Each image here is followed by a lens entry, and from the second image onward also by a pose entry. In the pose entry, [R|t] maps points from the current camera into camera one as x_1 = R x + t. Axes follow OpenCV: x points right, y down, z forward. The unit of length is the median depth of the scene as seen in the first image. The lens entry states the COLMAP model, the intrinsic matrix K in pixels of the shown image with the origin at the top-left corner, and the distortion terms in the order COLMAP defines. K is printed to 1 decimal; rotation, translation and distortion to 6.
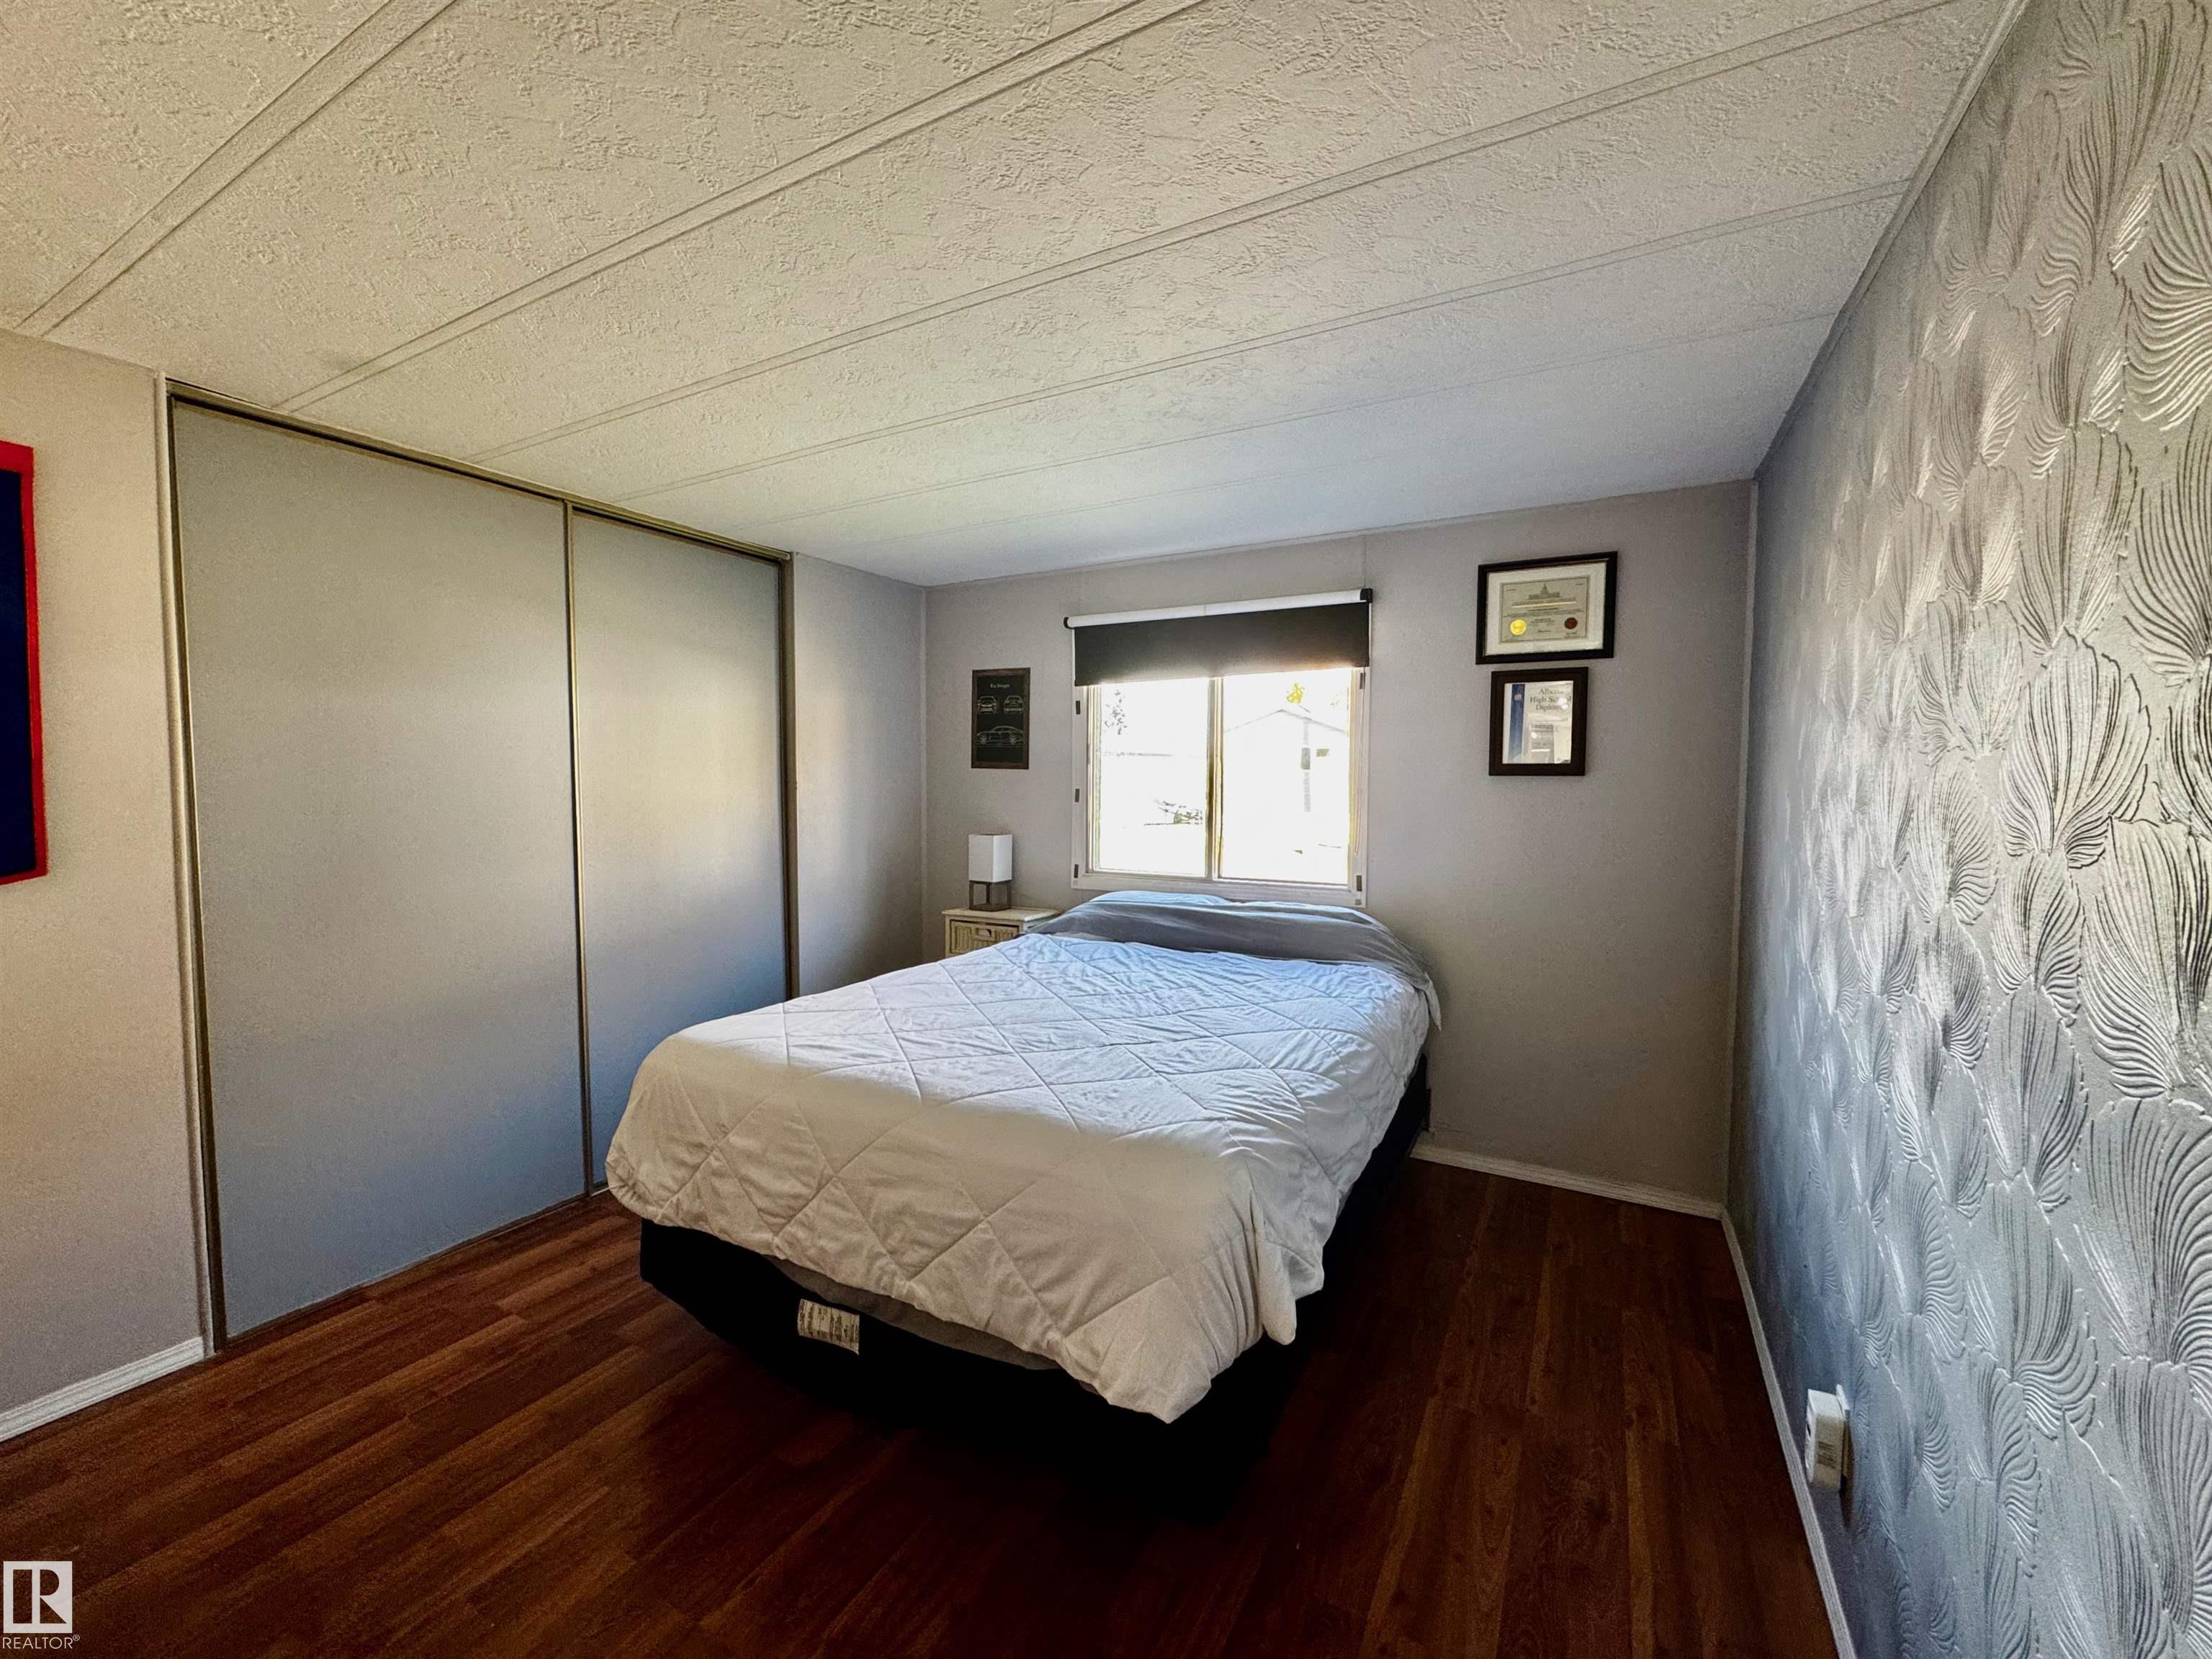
lens RADIAL K [[890.1, 0, 1101.9], [0, 890.1, 816.6], [0, 0, 1]] dist [-0.003276, 0.000479]
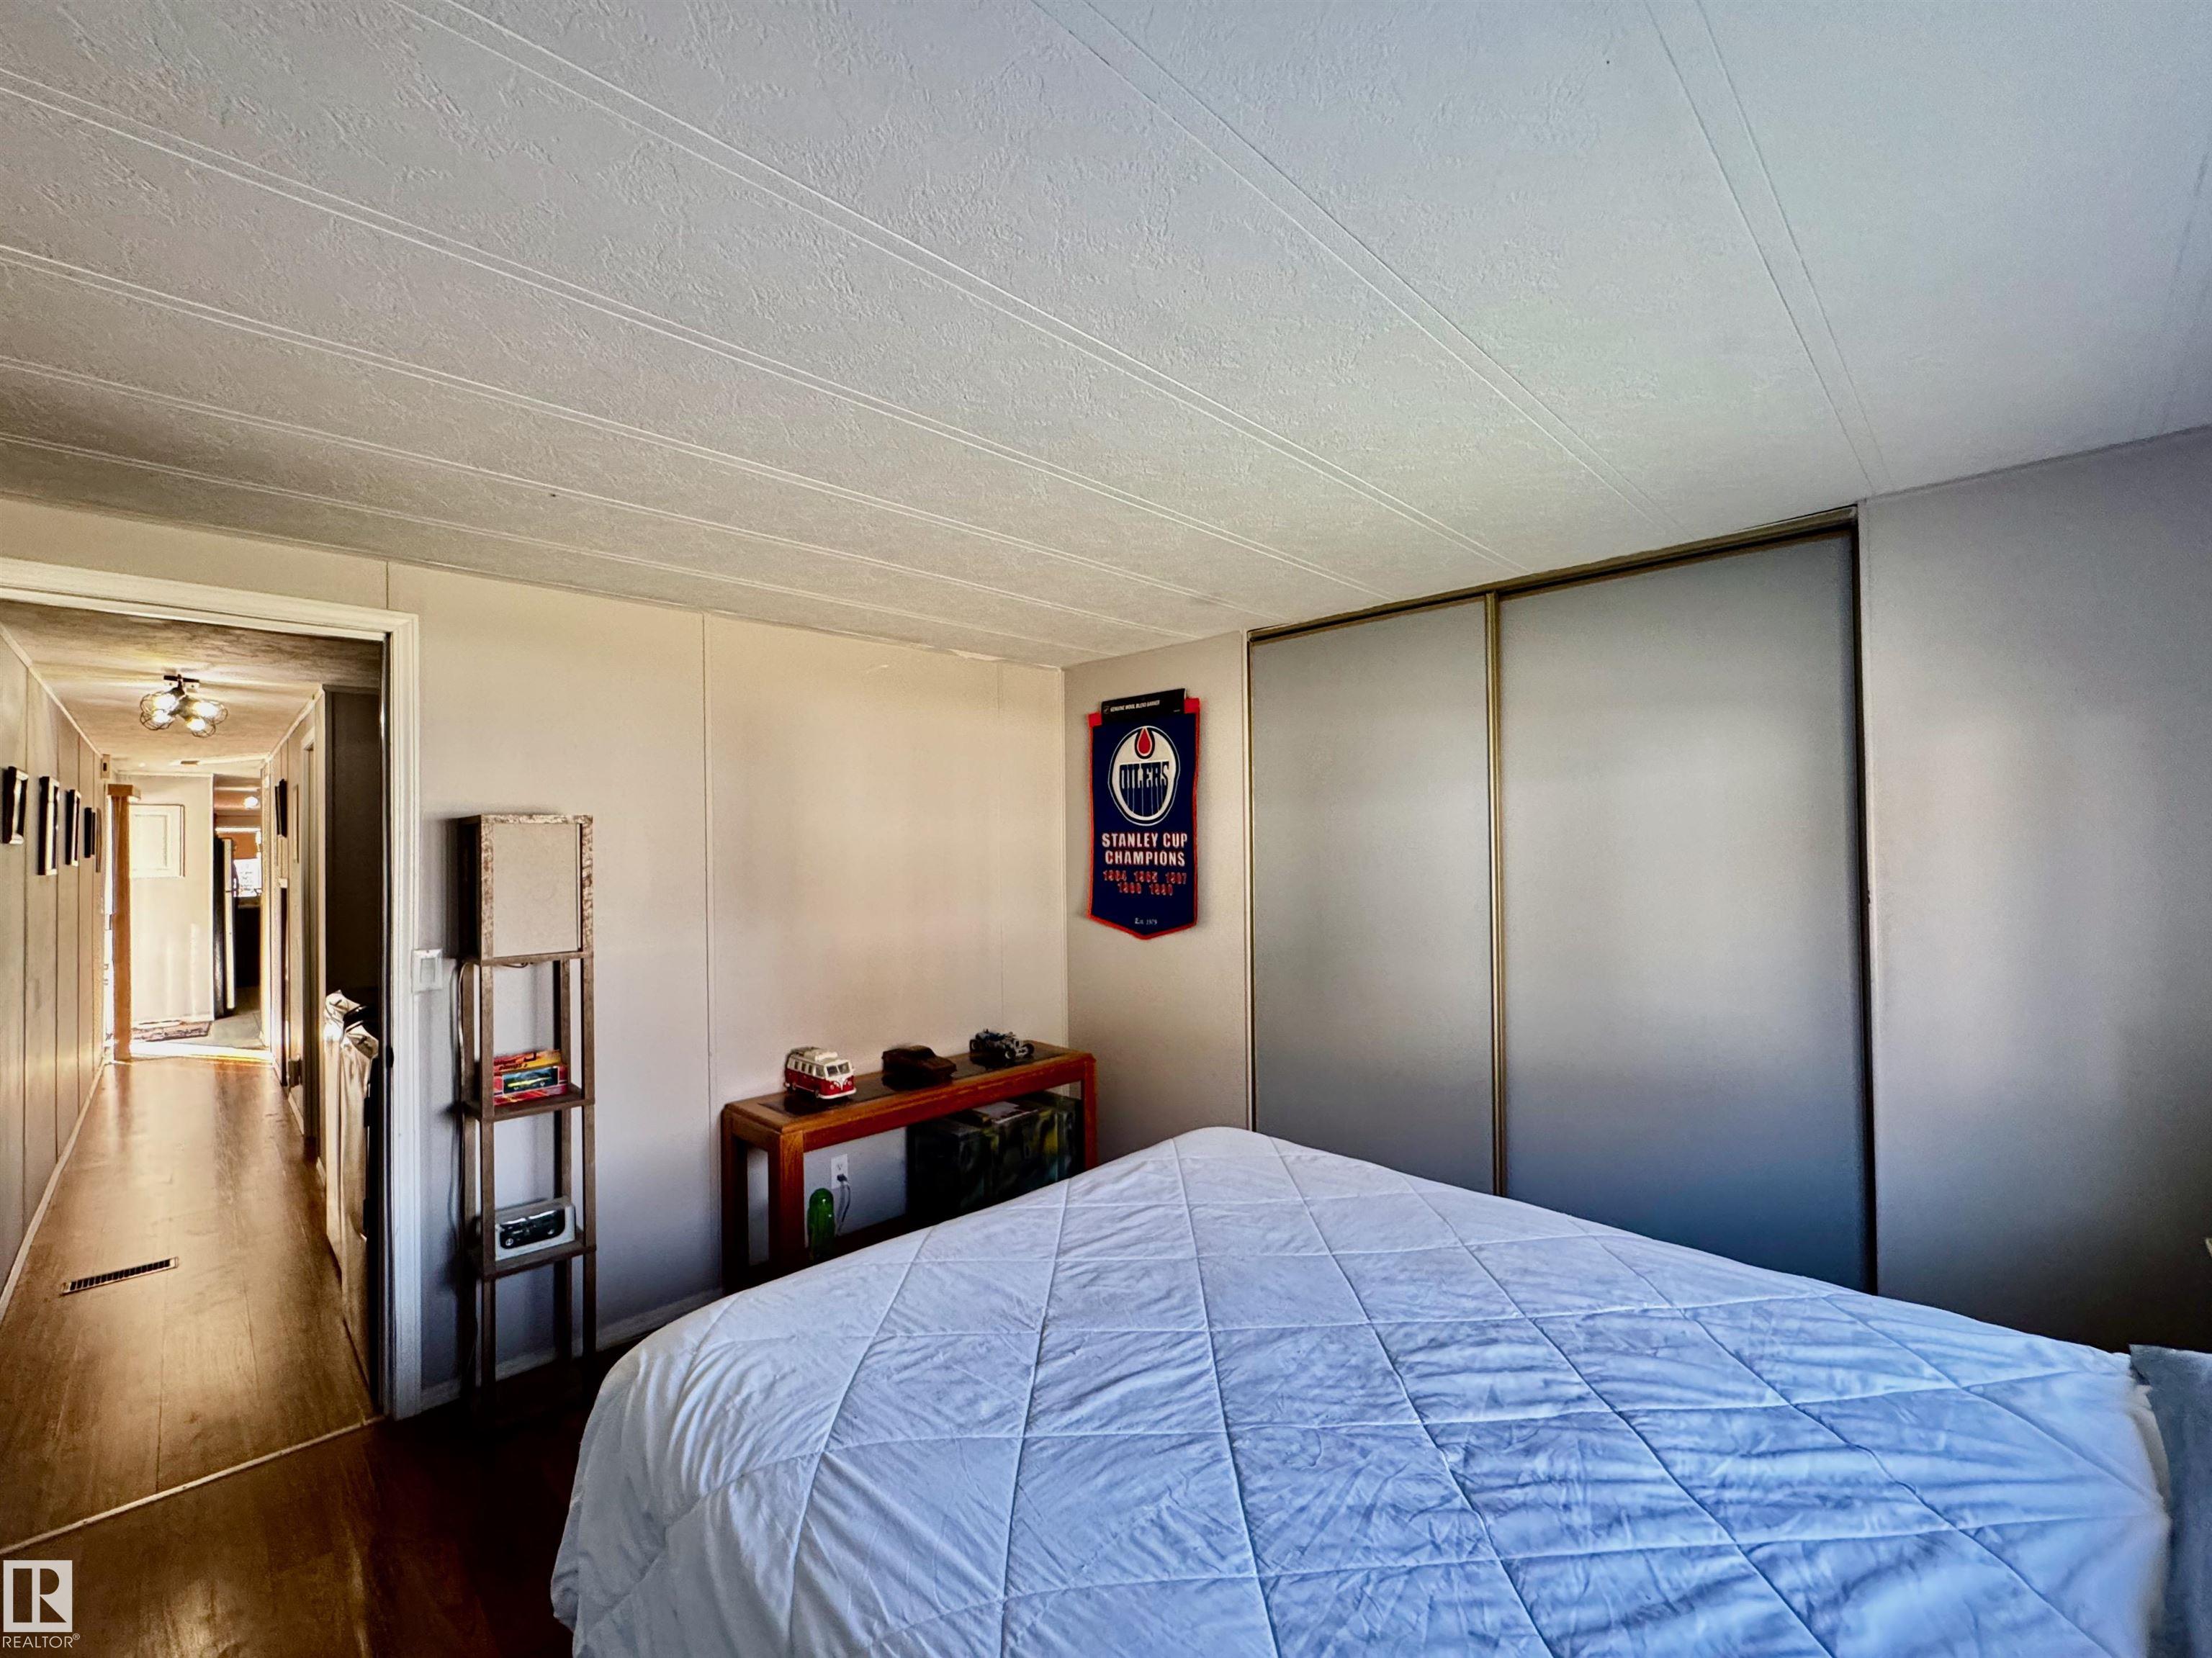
lens RADIAL K [[890.0, 0, 1092.7], [0, 890.0, 837.2], [0, 0, 1]] dist [-0.003276, 0.000479]
pose [[-0.254384, -0.012931, -0.967017, 0.647513], [-0.029190, 0.999558, -0.005688, -0.099709], [0.966663, 0.026781, -0.254649, 1.213661]]
